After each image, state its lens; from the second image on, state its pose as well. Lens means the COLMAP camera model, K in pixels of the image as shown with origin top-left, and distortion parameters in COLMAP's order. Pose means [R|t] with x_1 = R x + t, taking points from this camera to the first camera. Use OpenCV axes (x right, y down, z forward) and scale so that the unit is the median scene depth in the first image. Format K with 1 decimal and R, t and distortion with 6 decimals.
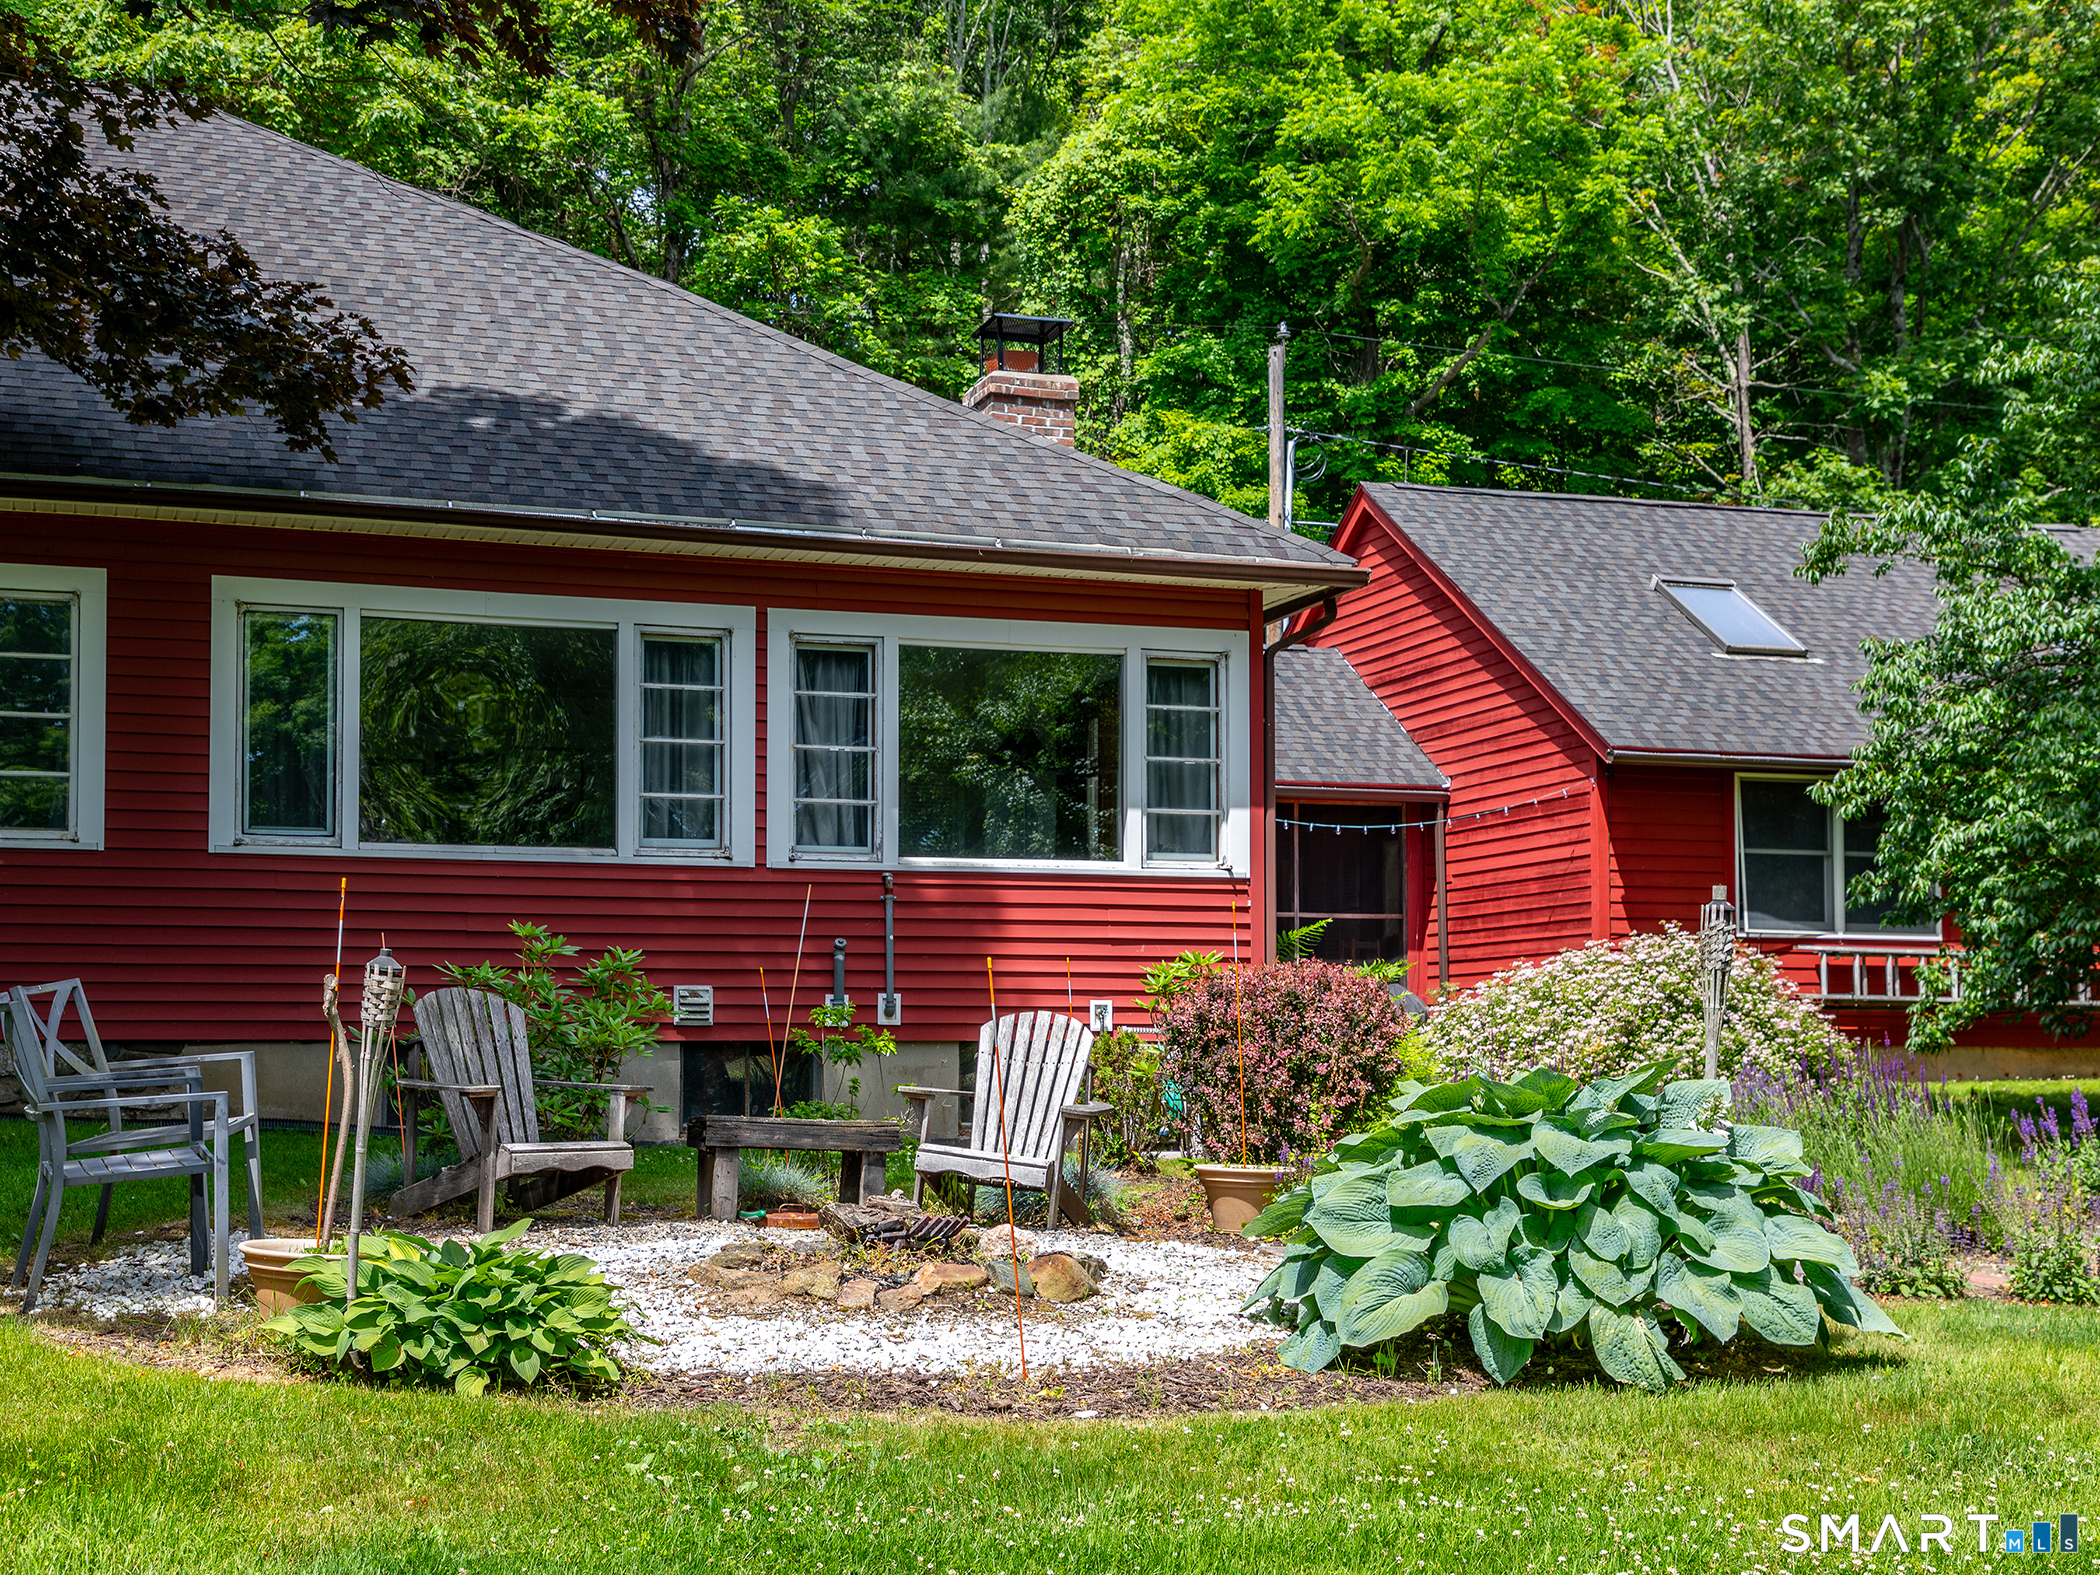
lens RADIAL K [[2479.2, 0, 1048.8], [0, 2479.2, 785.3], [0, 0, 1]] dist [0.008243, 0.000000]
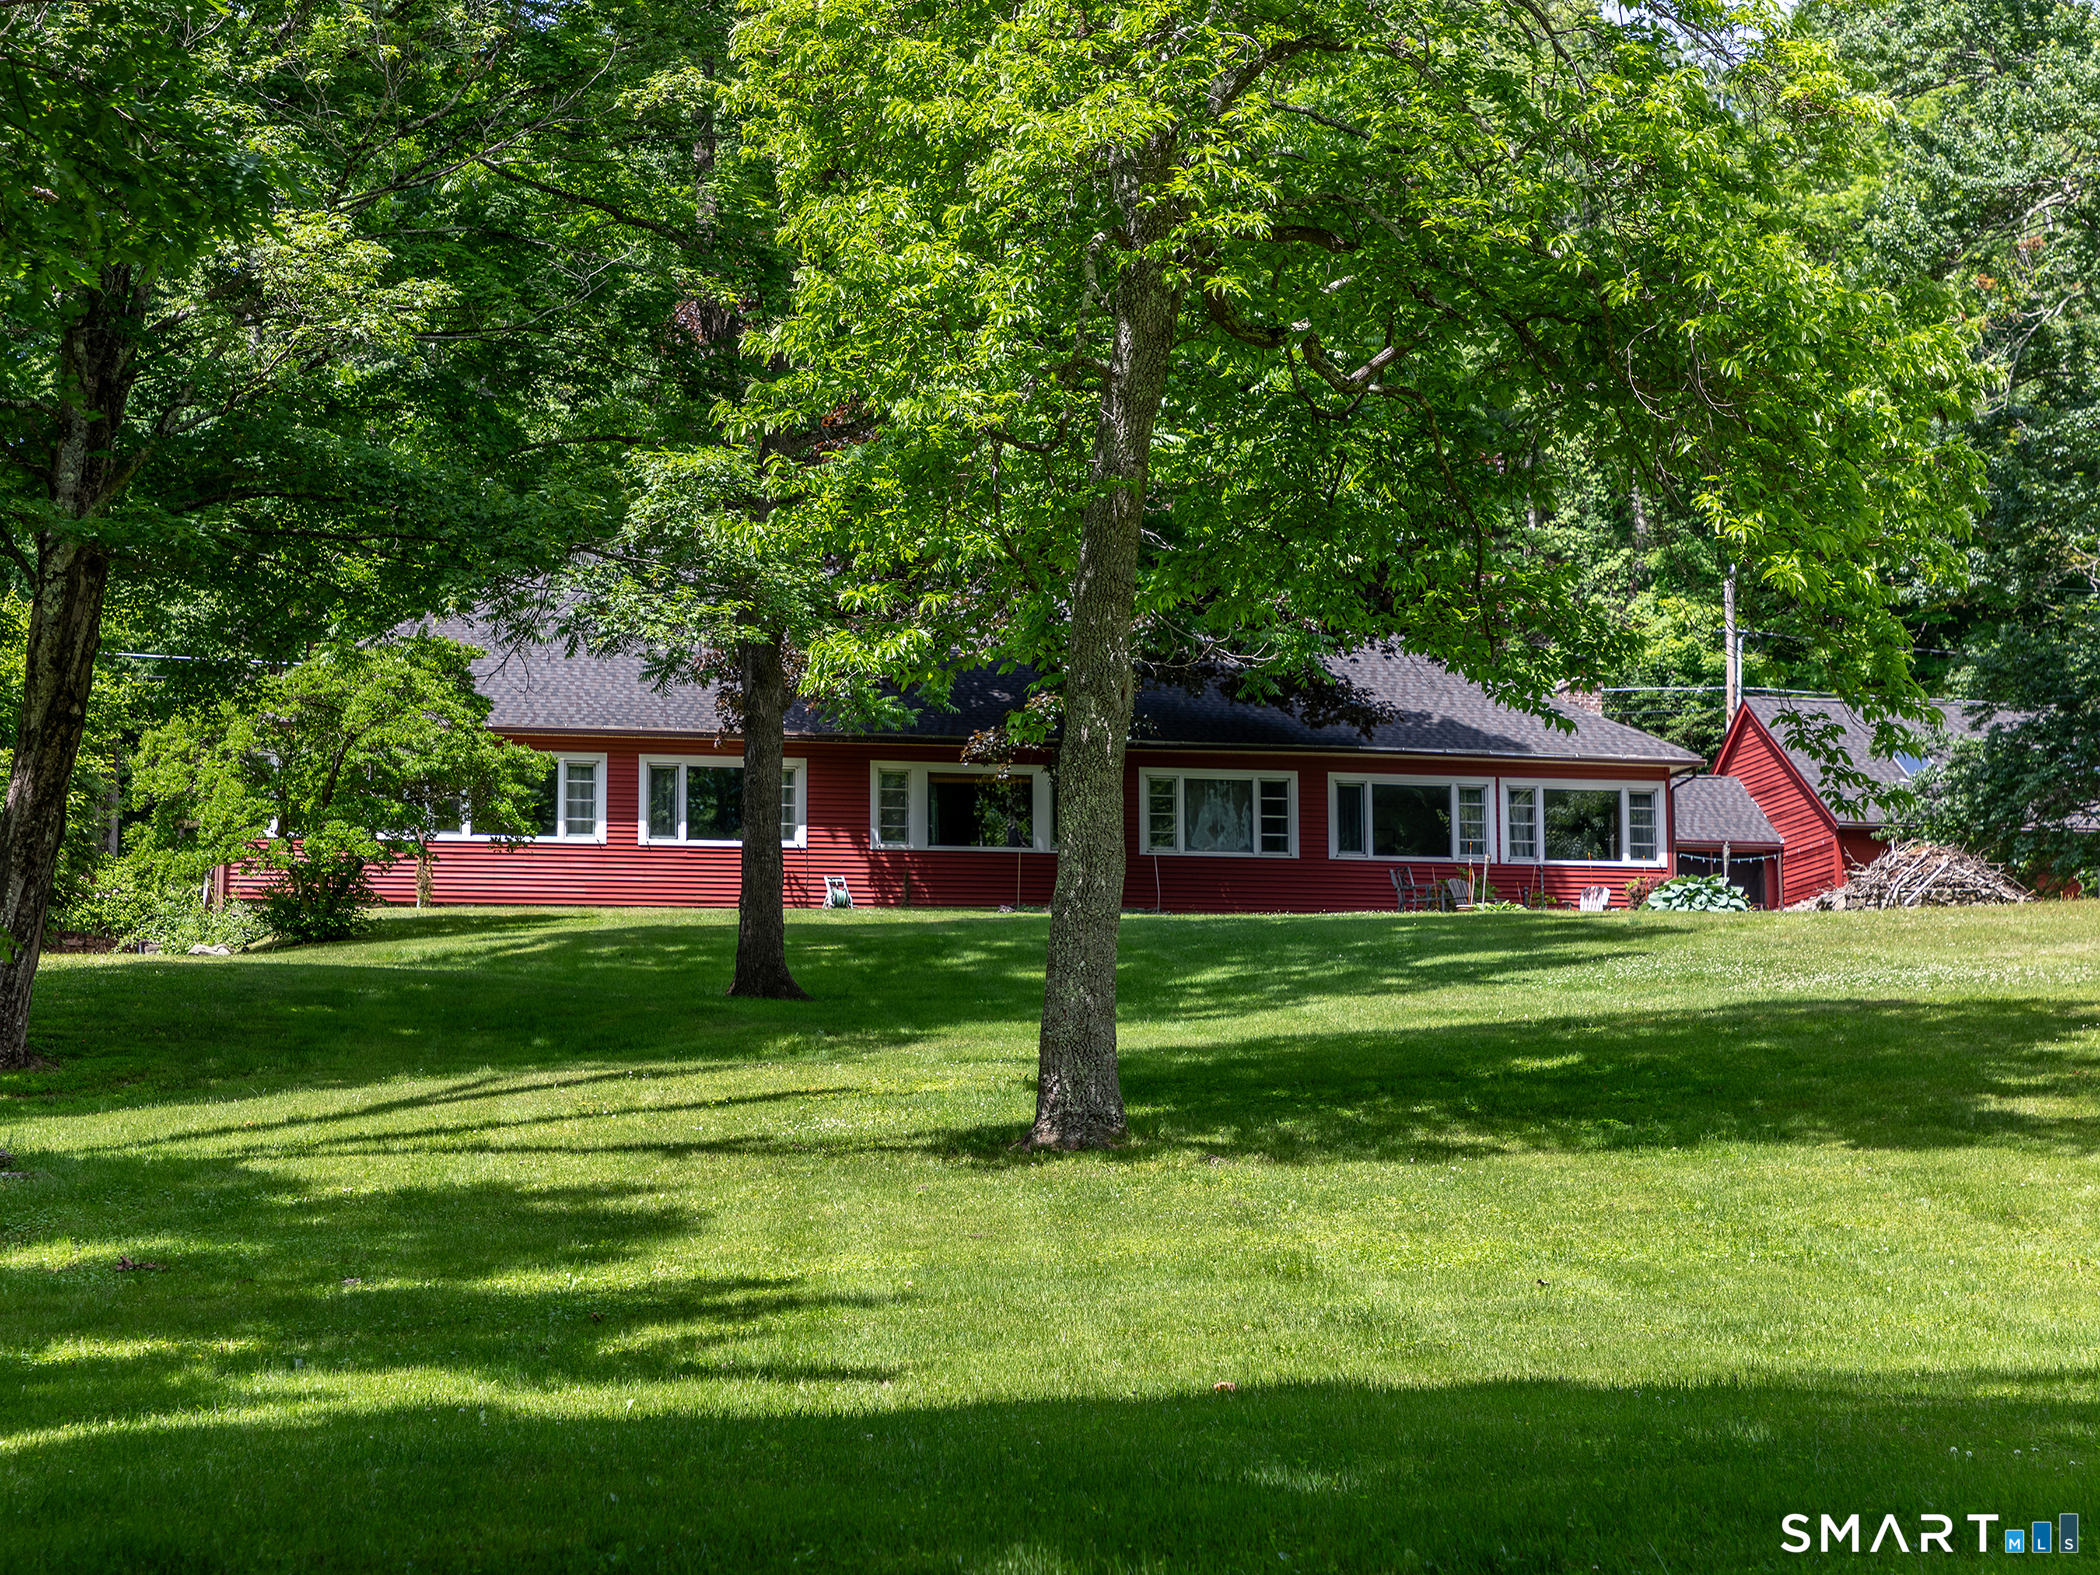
lens RADIAL K [[4107.6, 0, 1047.6], [0, 4107.6, 781.0], [0, 0, 1]] dist [0.298769, 0.000000]
pose [[0.992181, -0.017537, -0.123570, -0.038307], [0.012961, 0.999203, -0.037741, 0.111923], [0.124134, 0.035844, 0.991618, -3.942787]]
